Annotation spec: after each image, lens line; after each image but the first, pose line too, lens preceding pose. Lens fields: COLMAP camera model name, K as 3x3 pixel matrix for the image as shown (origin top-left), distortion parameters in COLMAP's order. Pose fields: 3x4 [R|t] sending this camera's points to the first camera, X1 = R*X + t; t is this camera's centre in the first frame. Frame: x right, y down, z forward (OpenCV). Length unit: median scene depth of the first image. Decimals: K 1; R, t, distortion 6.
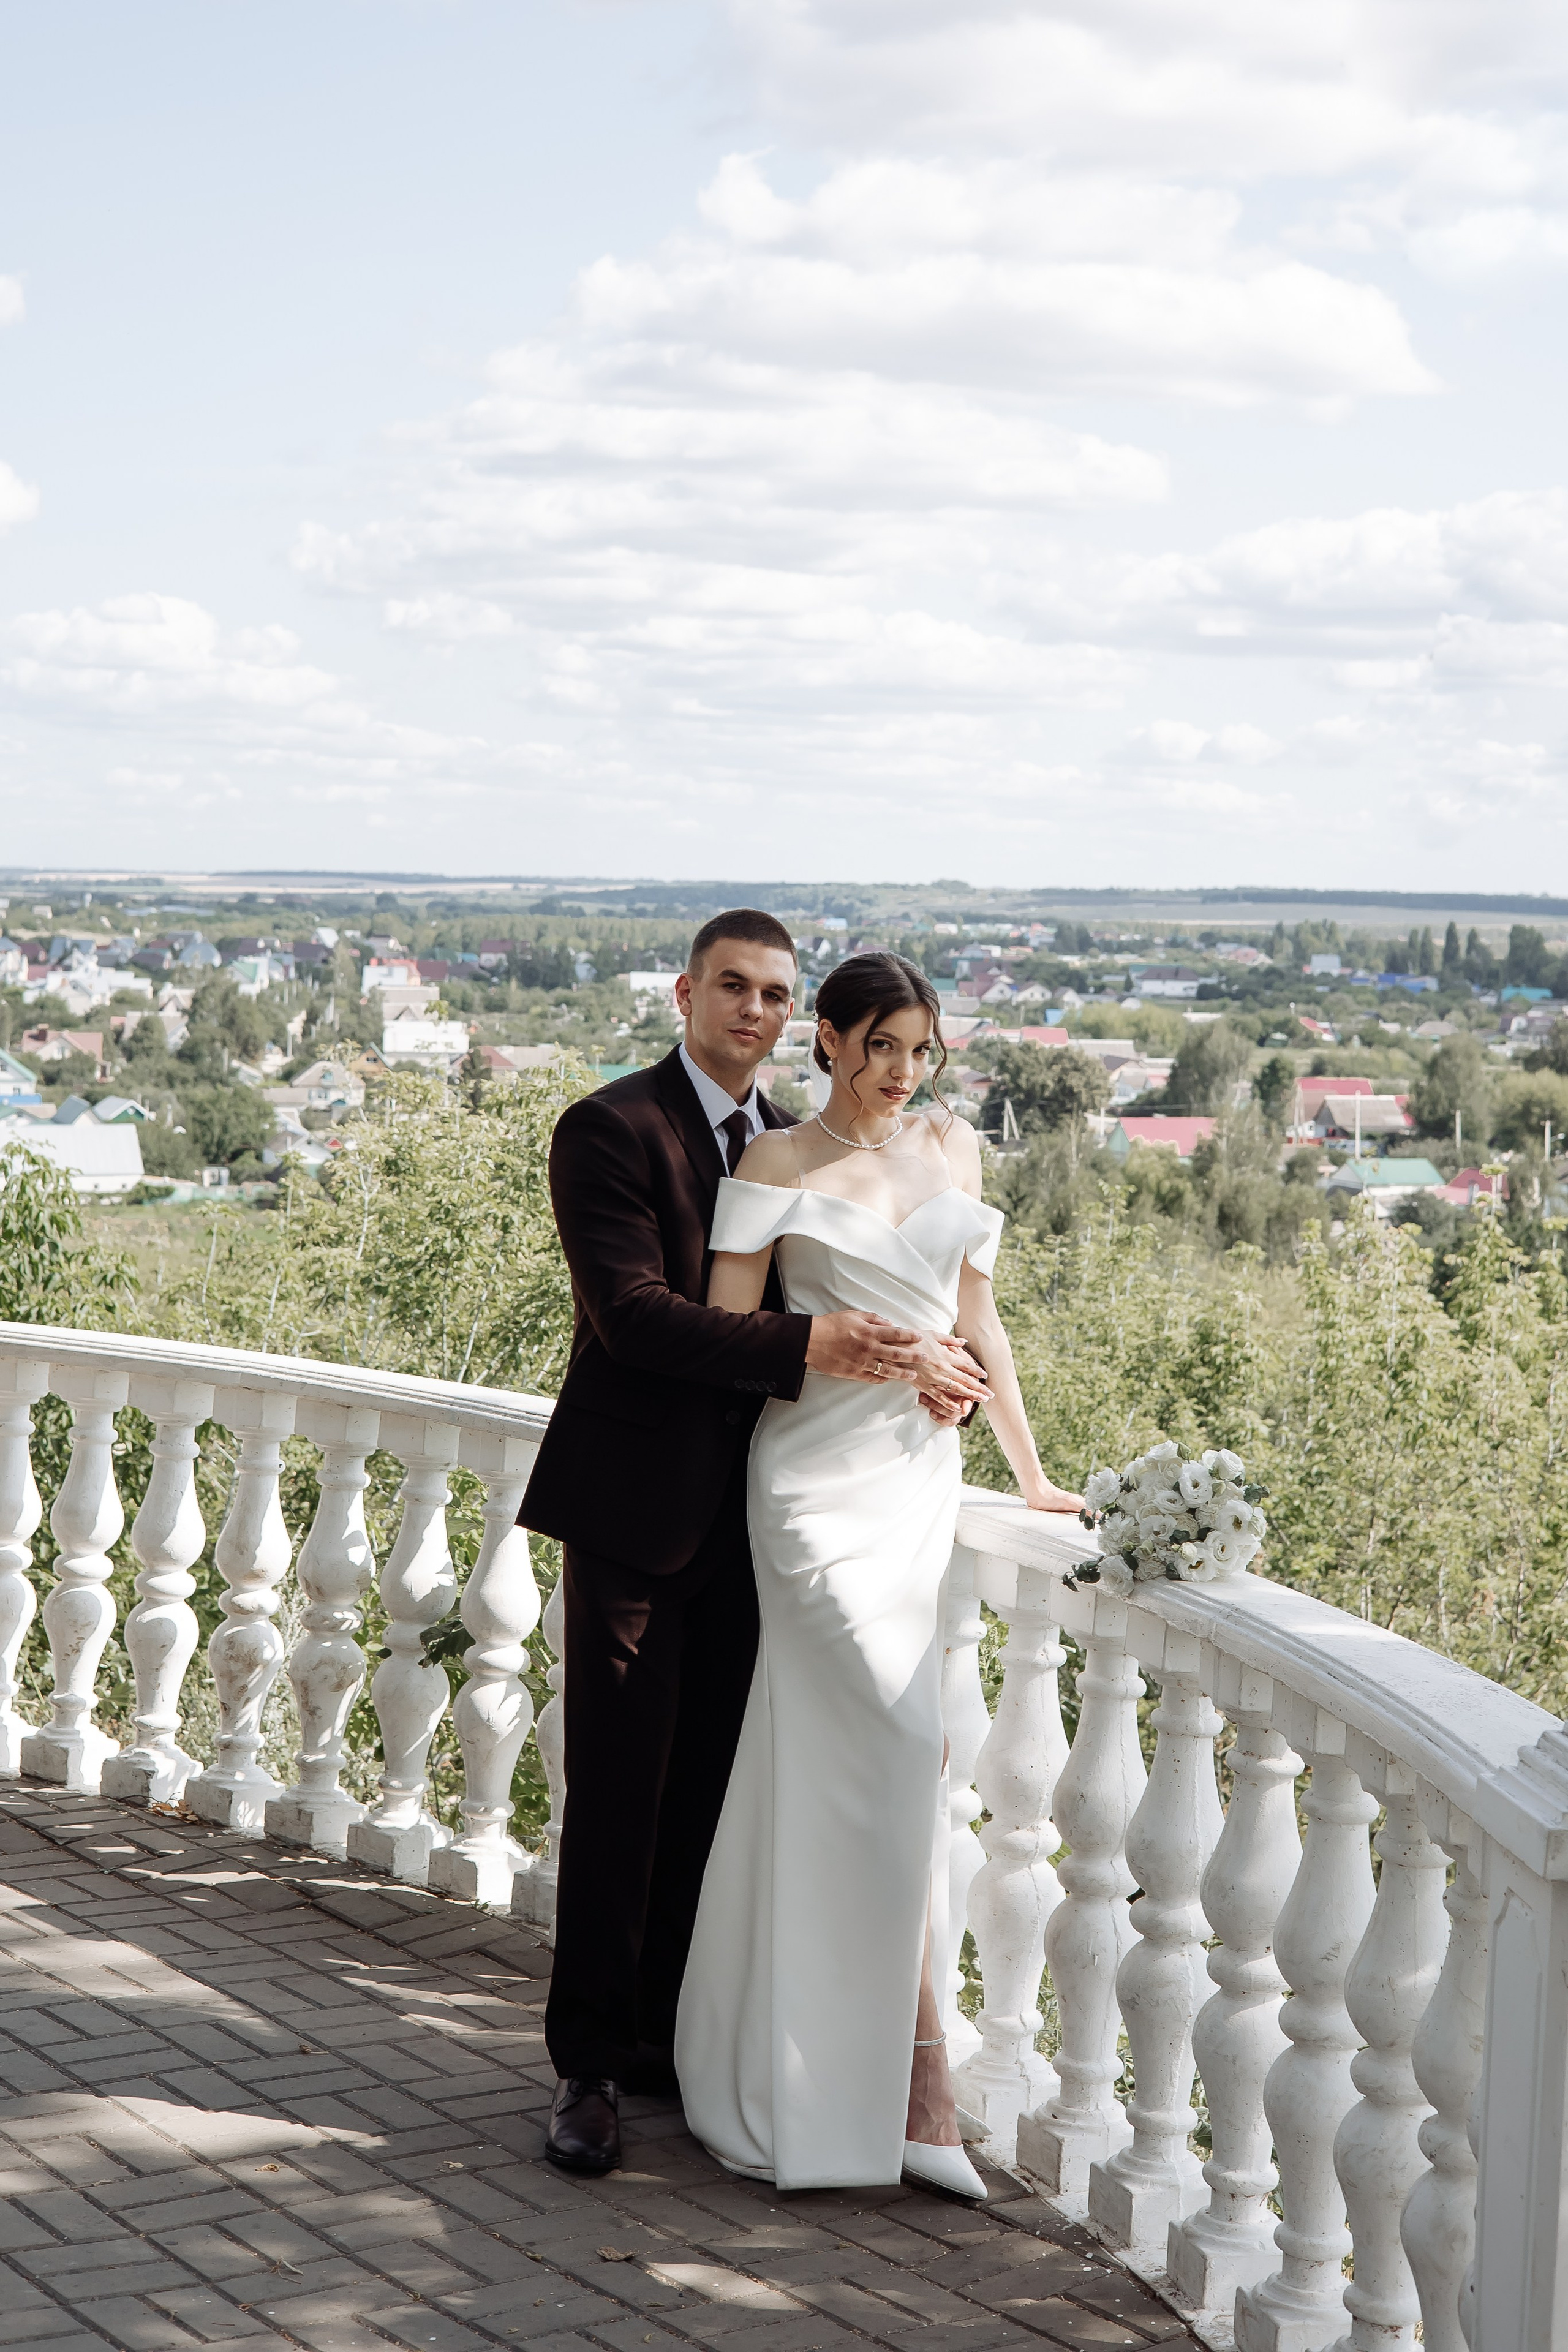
lens RADIAL K [[3822.3, 0, 744.9], [0, 3822.3, 1177.0], [0, 0, 1]] dist [0.036166, 0.059889]
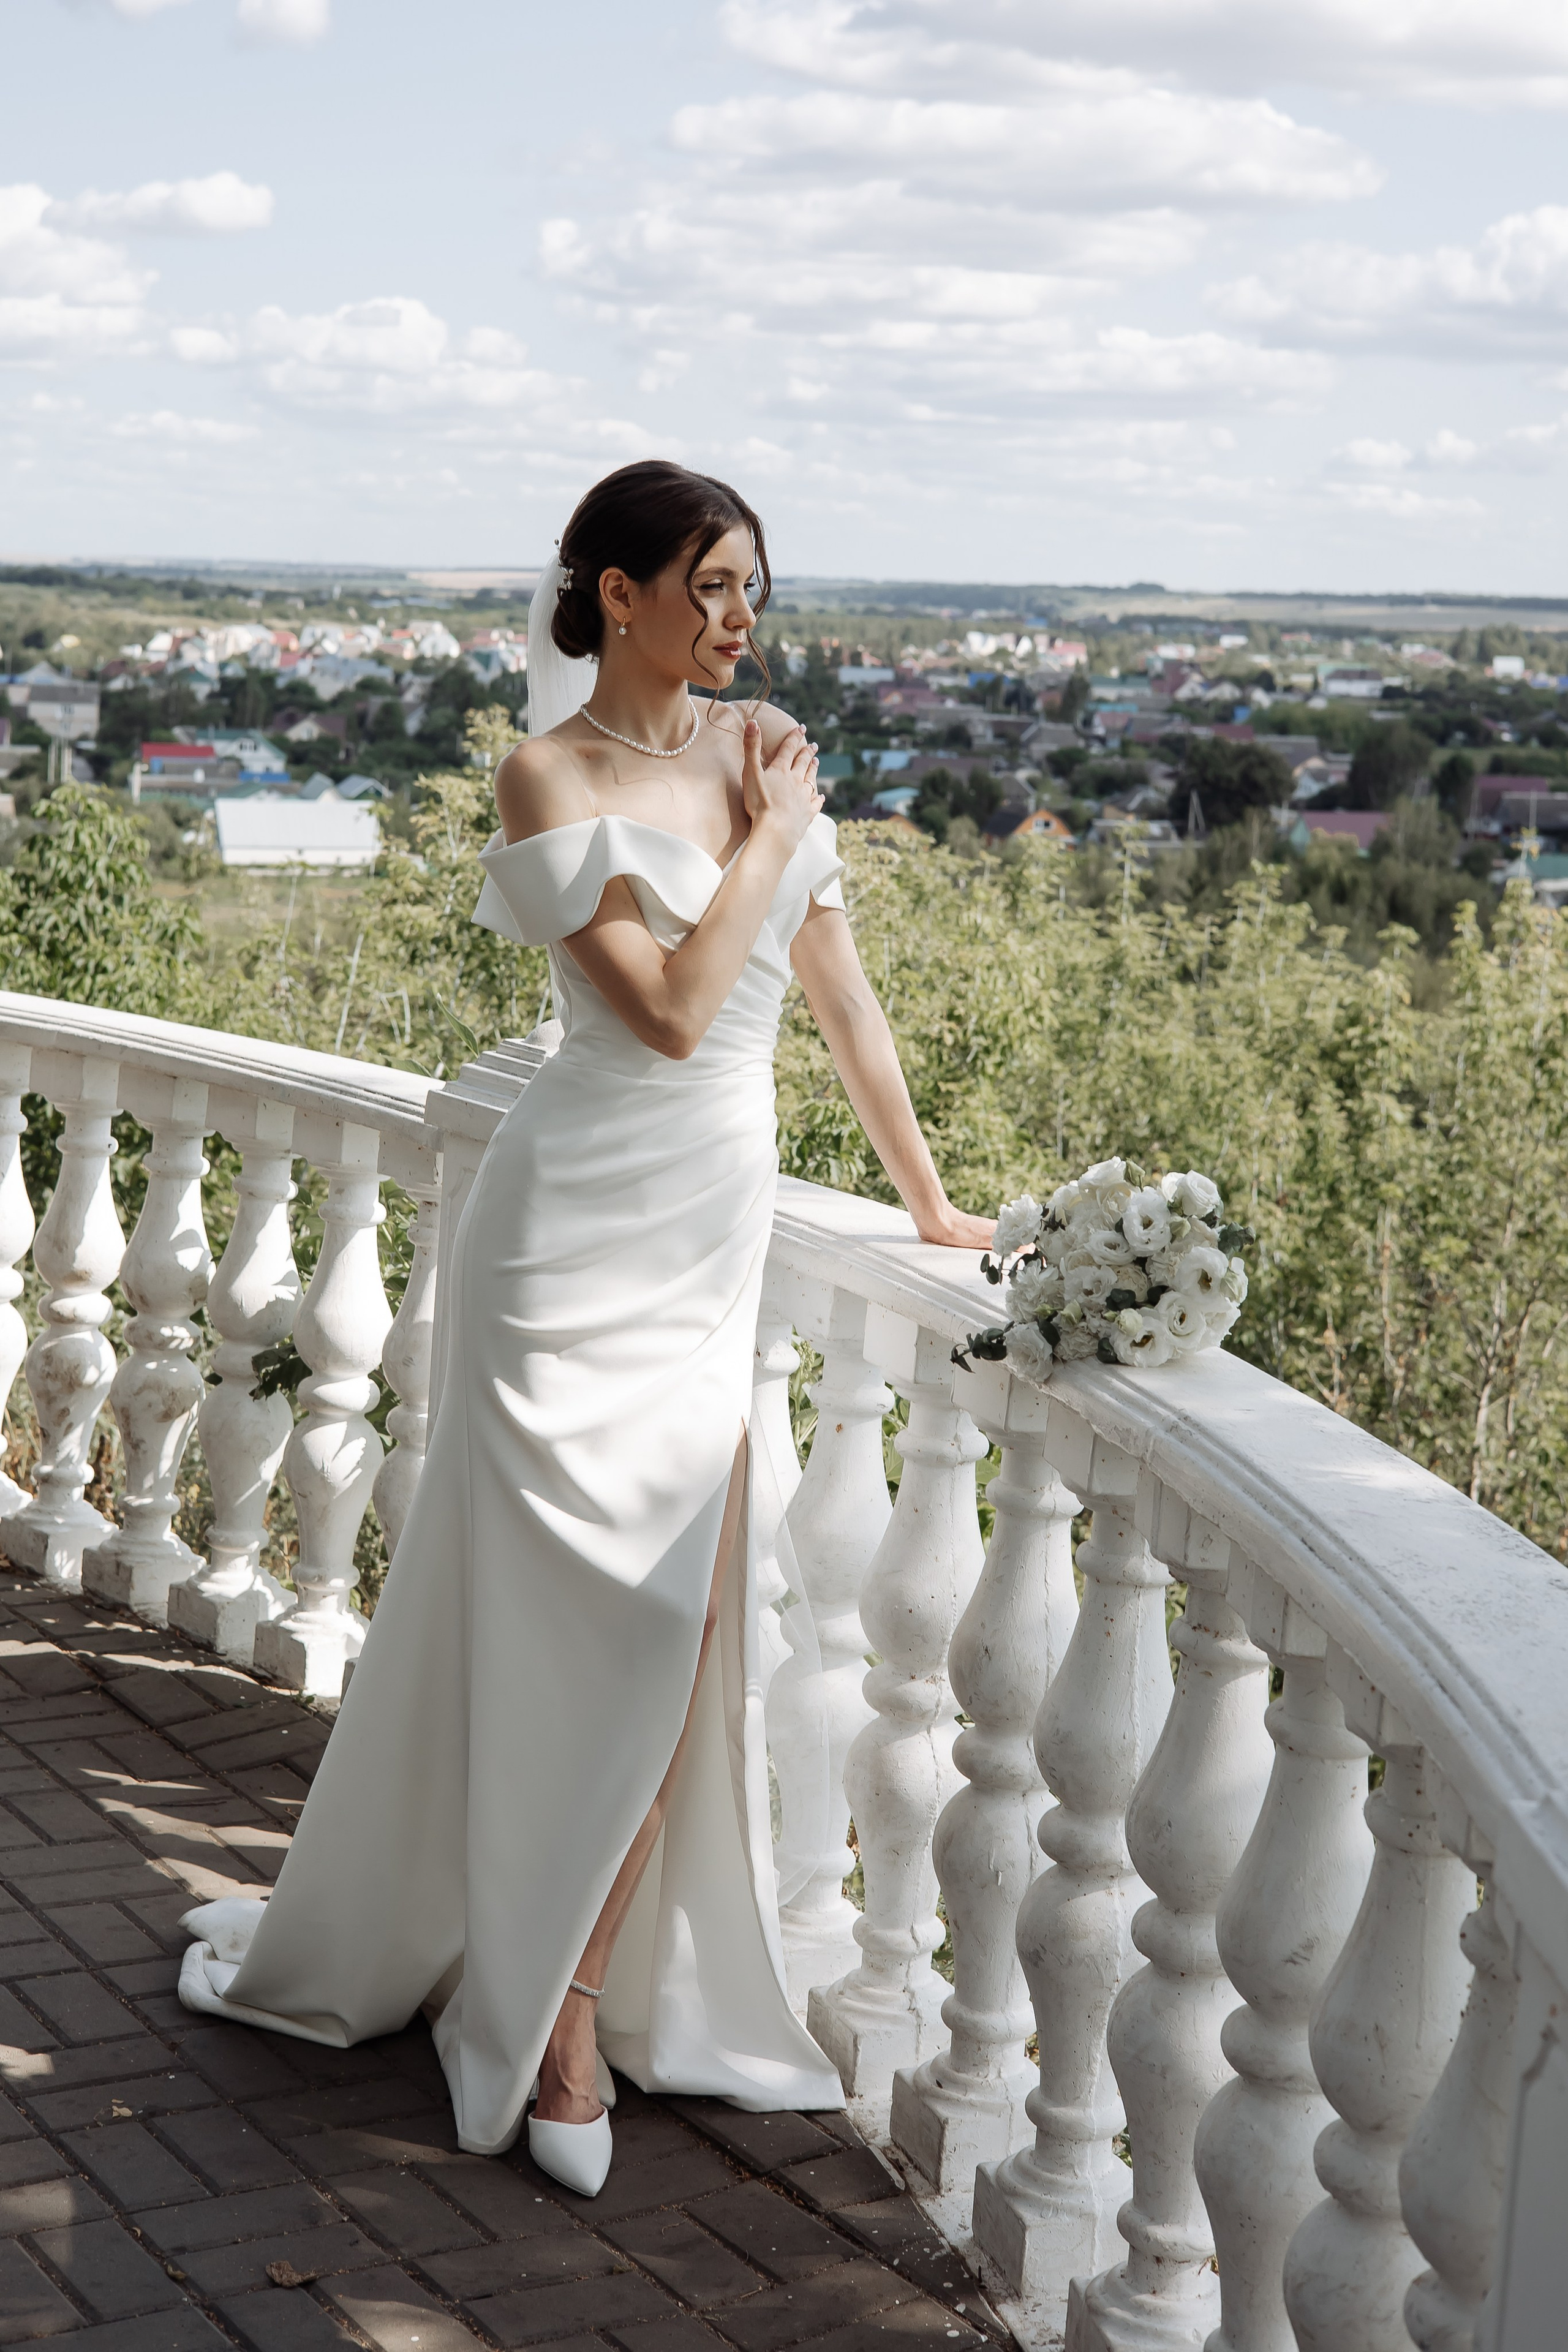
lens RADIAL K [[3479.4, 0, 637.7], [0, 3479.4, 1170.4], [0, 0, 1]] dist [0.033684, -0.051253]
pose [[0.995580, 0.025677, -0.090342, 0.030273], [-0.017637, 0.995903, 0.088693, 0.006424], [0.092249, -0.086708, 0.991954, 0.137344]]
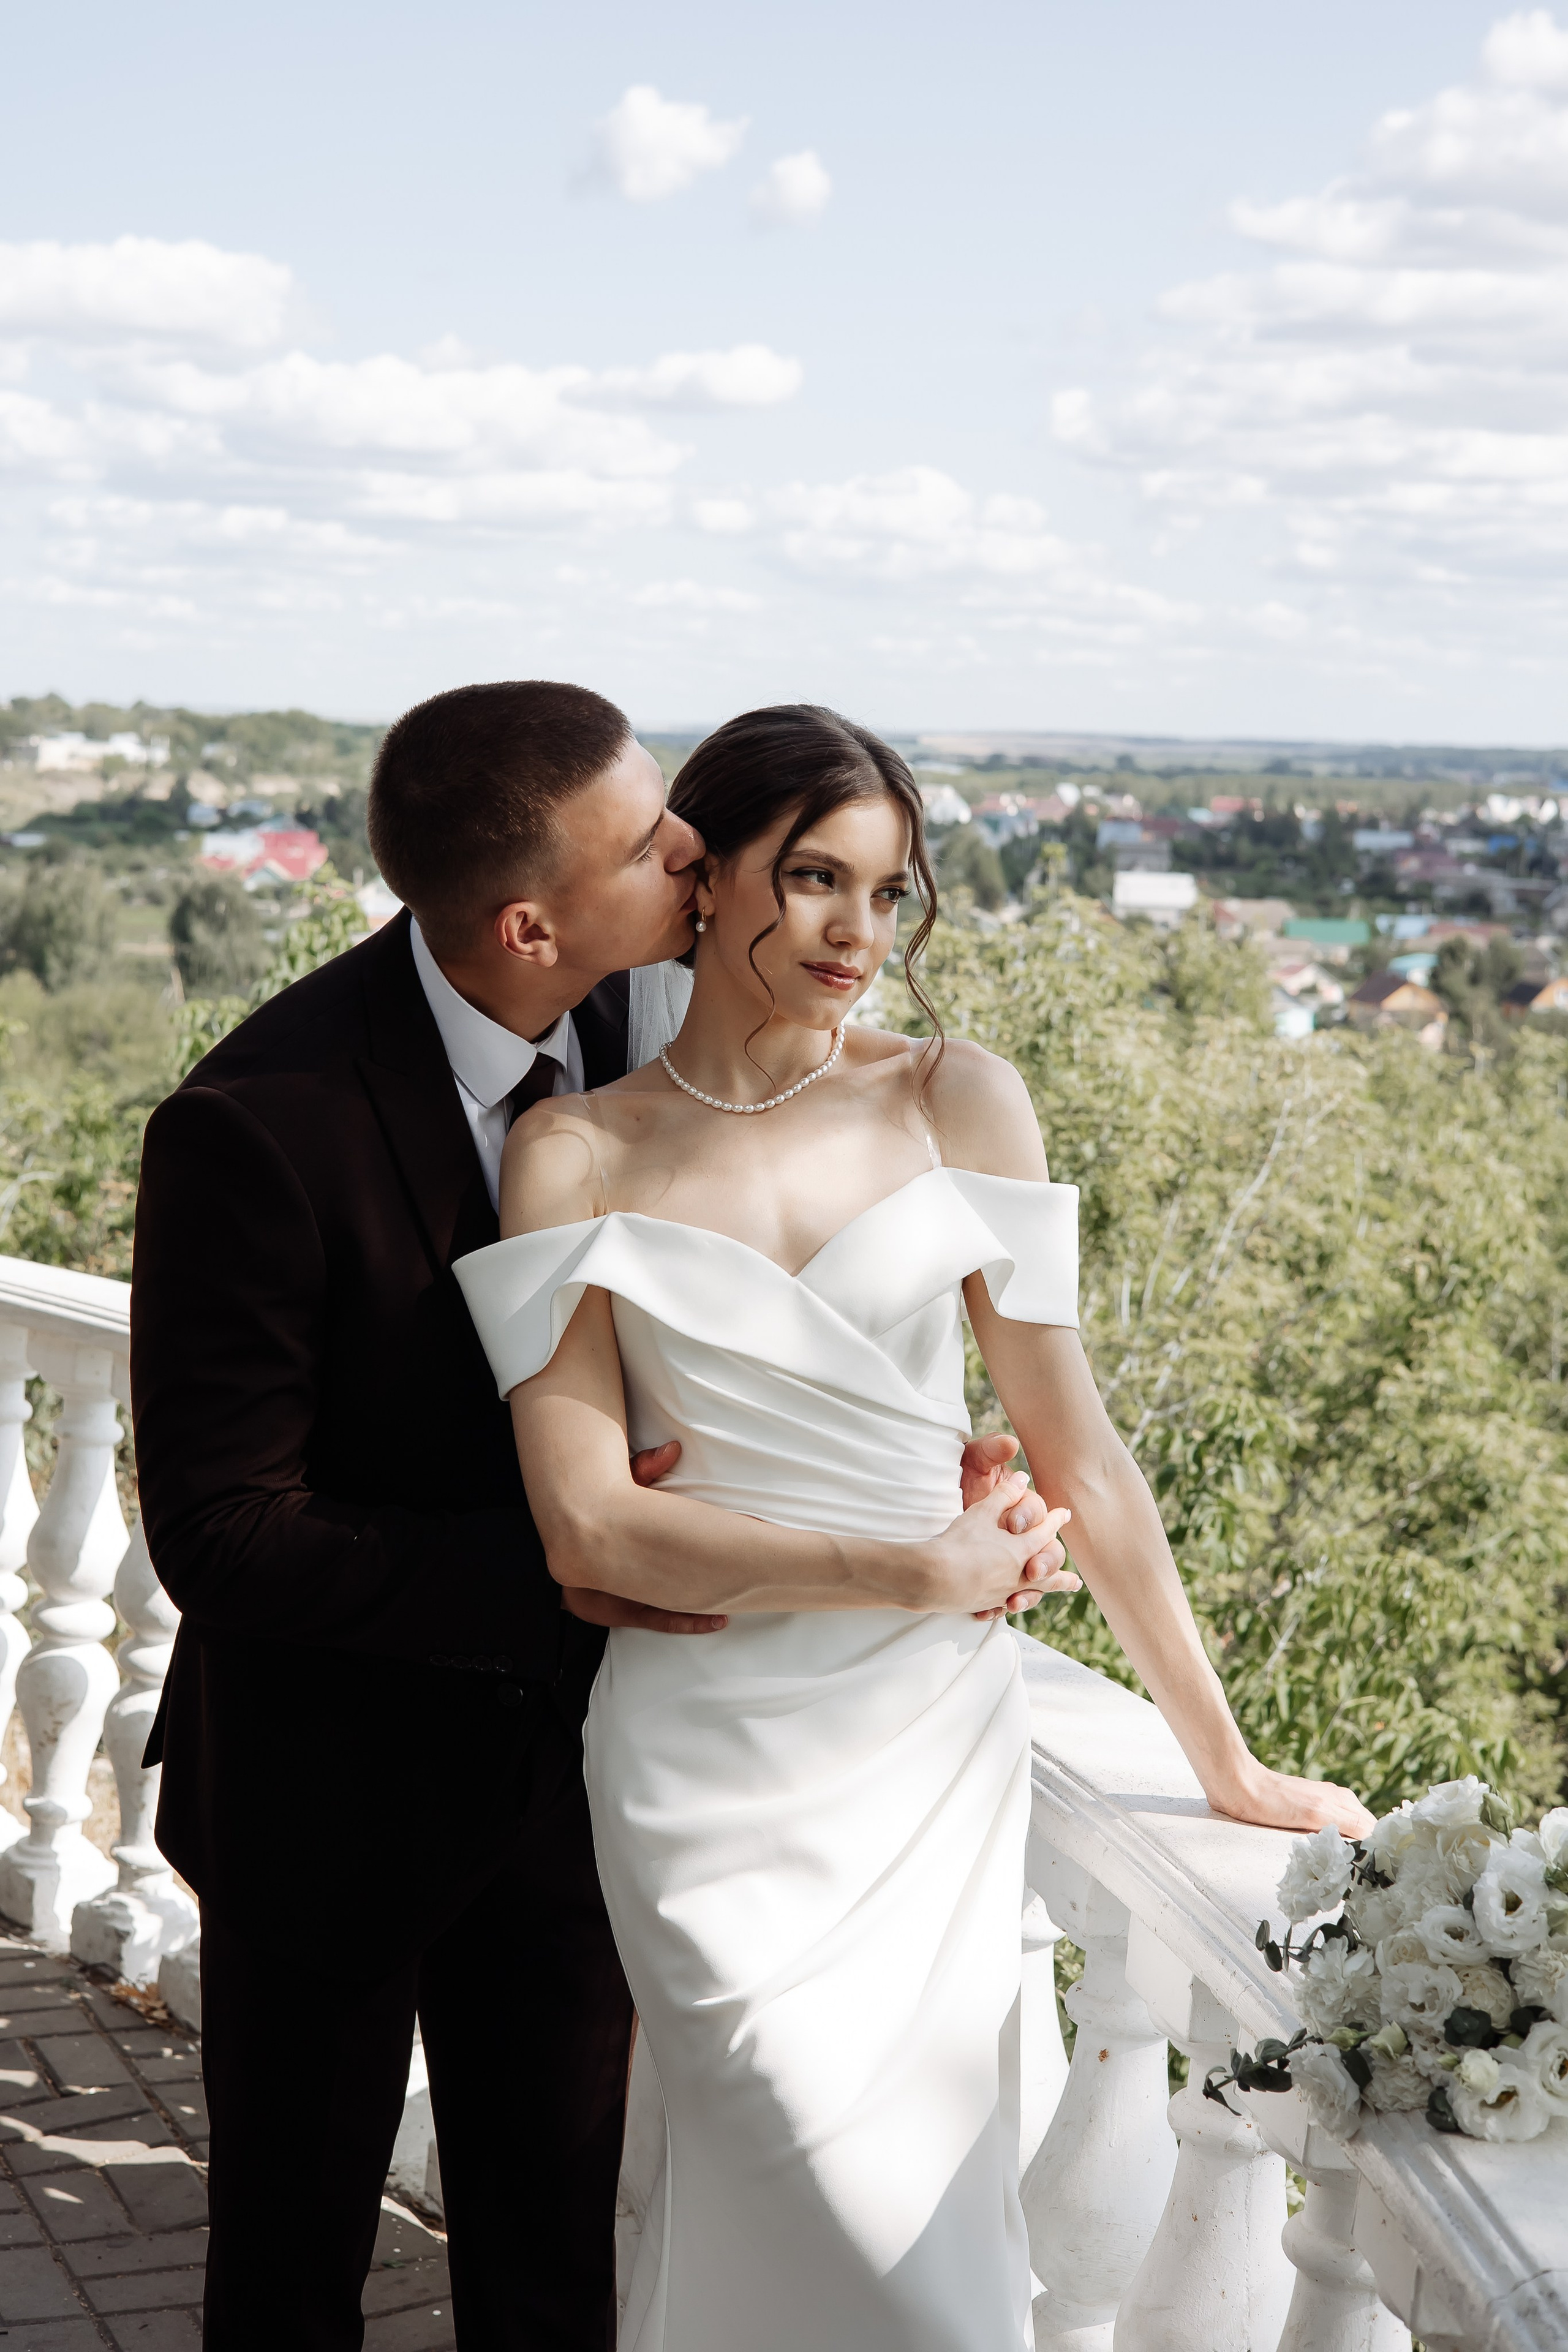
lens RADIAL K [[3446.7, 0, 784.0], [0, 3446.7, 1176.0], [0, 0, 1]] dist [0.153593, -1.127114]
pose [[0.979738, 0.032566, -0.197619, 0.040698], [-0.023523, 0.998573, 0.047937, -0.006239], [0.198898, -0.042317, 0.979106, 0.221665]]
